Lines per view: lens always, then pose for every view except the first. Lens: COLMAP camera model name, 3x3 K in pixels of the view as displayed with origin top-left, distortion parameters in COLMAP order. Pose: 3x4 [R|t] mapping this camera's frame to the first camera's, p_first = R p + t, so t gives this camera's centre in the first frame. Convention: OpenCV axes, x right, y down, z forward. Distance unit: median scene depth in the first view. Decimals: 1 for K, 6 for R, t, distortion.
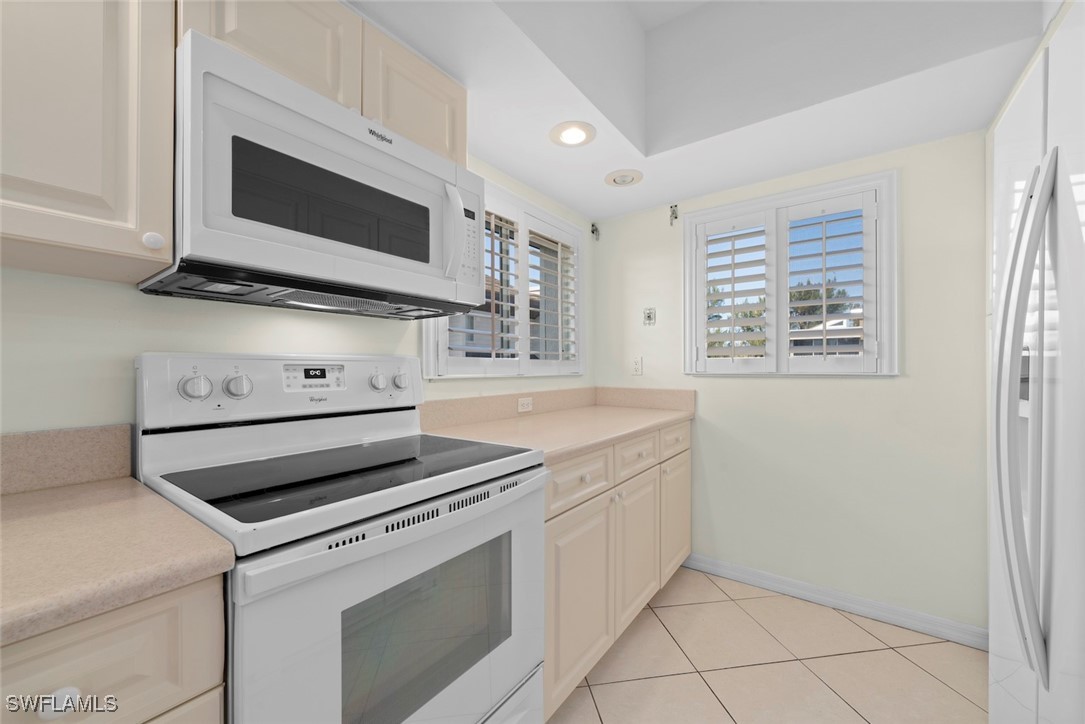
lens RADIAL K [[421.3, 0, 545.0], [0, 421.3, 367.2], [0, 0, 1]] dist [-0.005613, 0.000717]
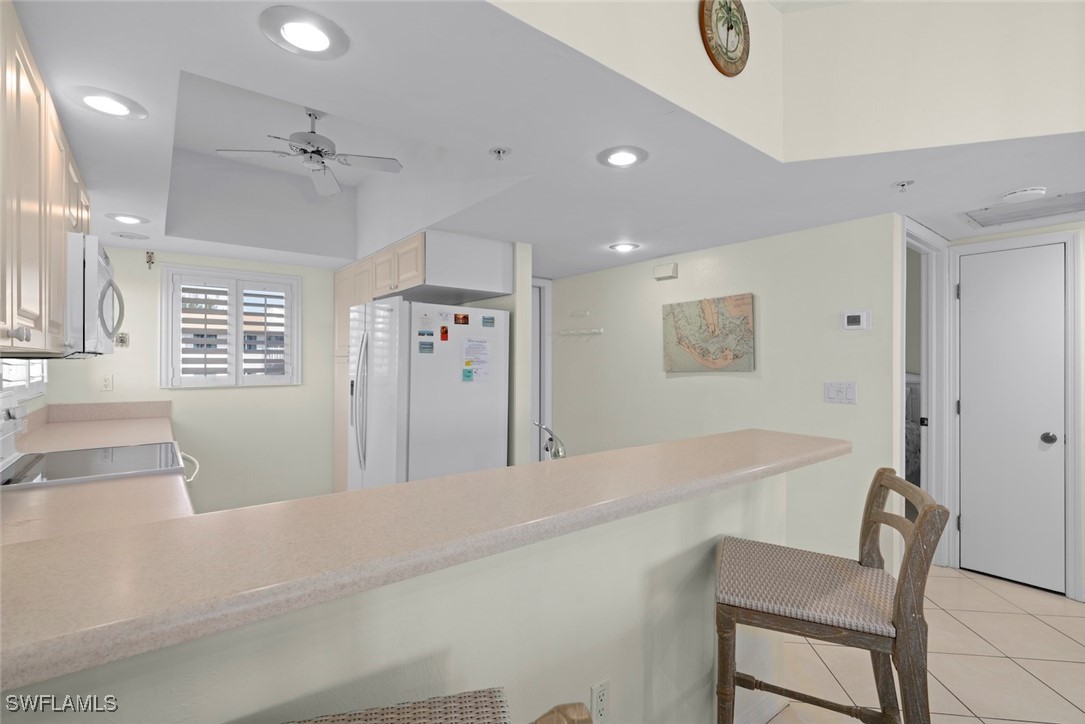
lens RADIAL K [[487.5, 0, 534.2], [0, 487.5, 358.9], [0, 0, 1]] dist [-0.002714, -0.000125]
pose [[0.285333, 0.007301, 0.958400, -1.462384], [-0.006230, 0.999964, -0.005763, -0.138508], [-0.958408, -0.004326, 0.285369, -0.974817]]
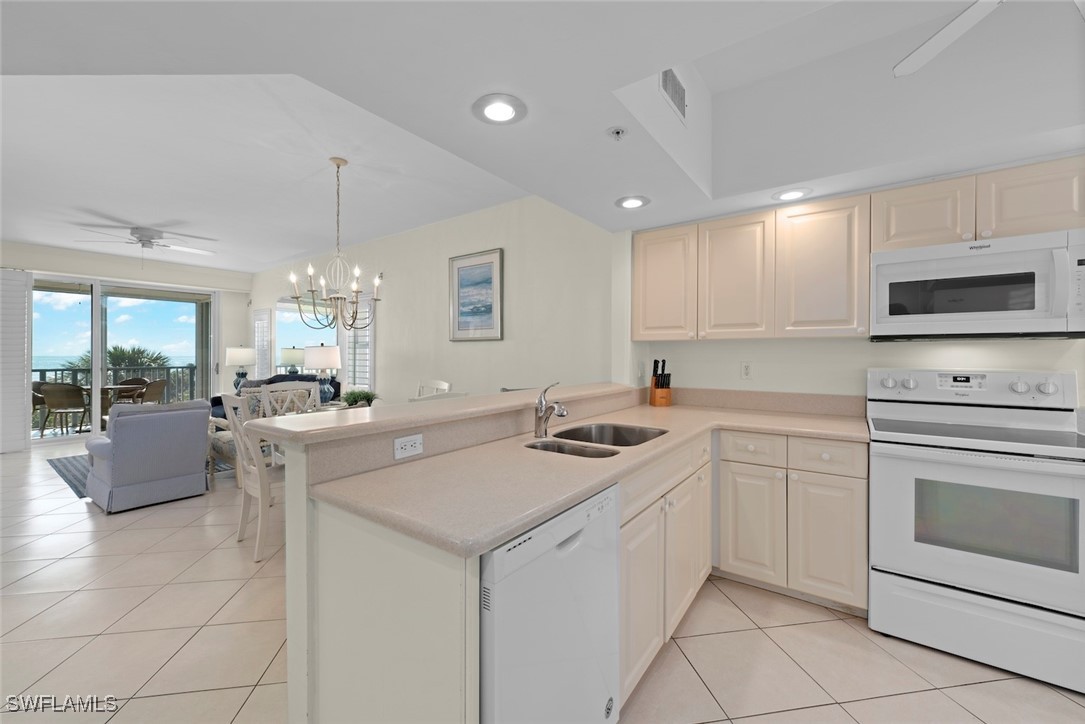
lens RADIAL K [[421.3, 0, 540.9], [0, 421.3, 355.7], [0, 0, 1]] dist [-0.005613, 0.000717]
pose [[-0.004776, 0.006159, -0.999970, 1.137269], [0.002377, 0.999978, 0.006148, -0.093474], [0.999986, -0.002348, -0.004790, -0.683182]]
